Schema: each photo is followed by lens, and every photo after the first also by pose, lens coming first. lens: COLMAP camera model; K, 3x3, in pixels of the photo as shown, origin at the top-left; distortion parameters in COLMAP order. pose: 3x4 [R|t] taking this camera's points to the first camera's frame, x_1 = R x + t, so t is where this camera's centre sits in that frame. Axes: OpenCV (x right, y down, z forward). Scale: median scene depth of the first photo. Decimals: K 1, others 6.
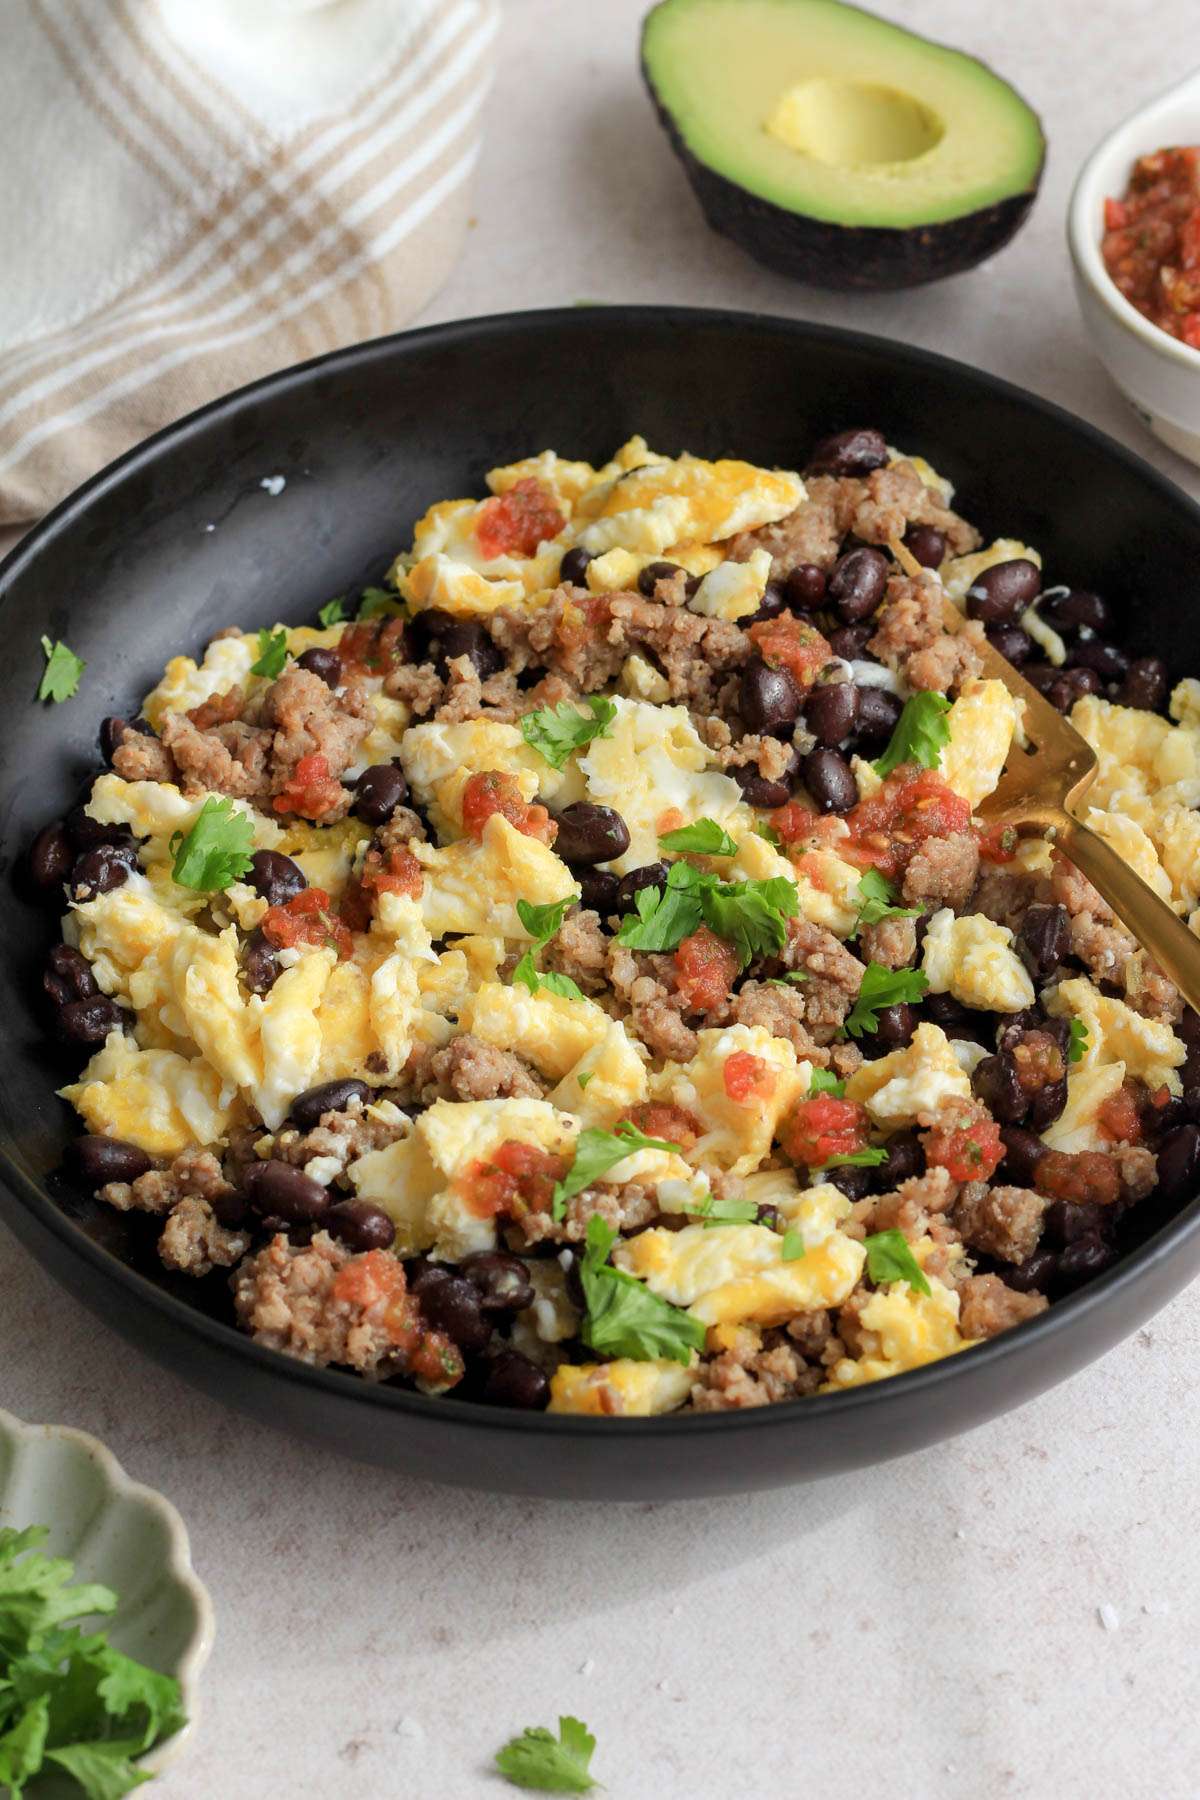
lens RADIAL K [[4592.5, 0, 589.0], [0, 4592.5, 1053.4], [0, 0, 1]] dist [-0.135201, 0.000000]
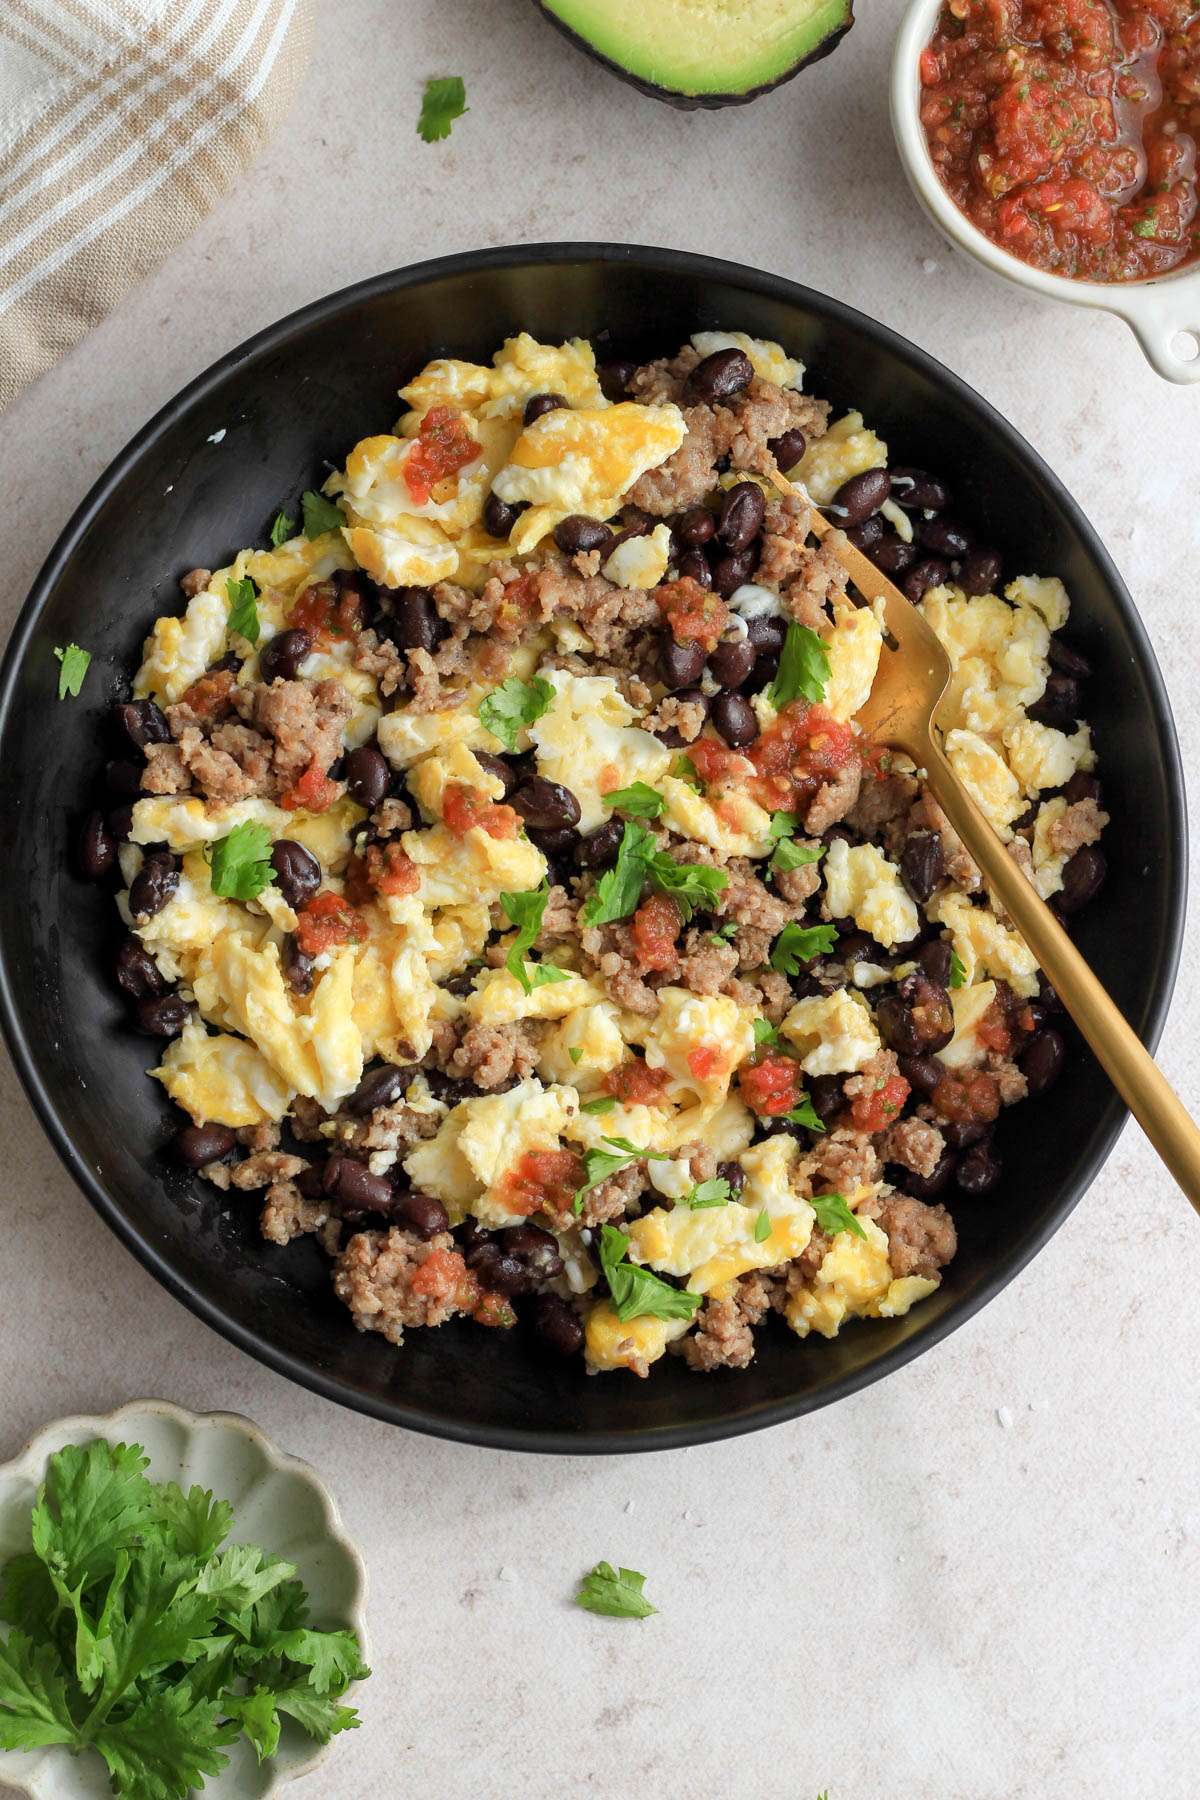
lens RADIAL K [[4533.0, 0, 567.2], [0, 4533.0, 1013.2], [0, 0, 1]] dist [-0.139389, 0.000000]
pose [[0.989610, -0.128983, 0.063527, -0.078043], [0.069712, 0.816872, 0.572591, -0.692731], [-0.125748, -0.562213, 0.817376, -0.011954]]
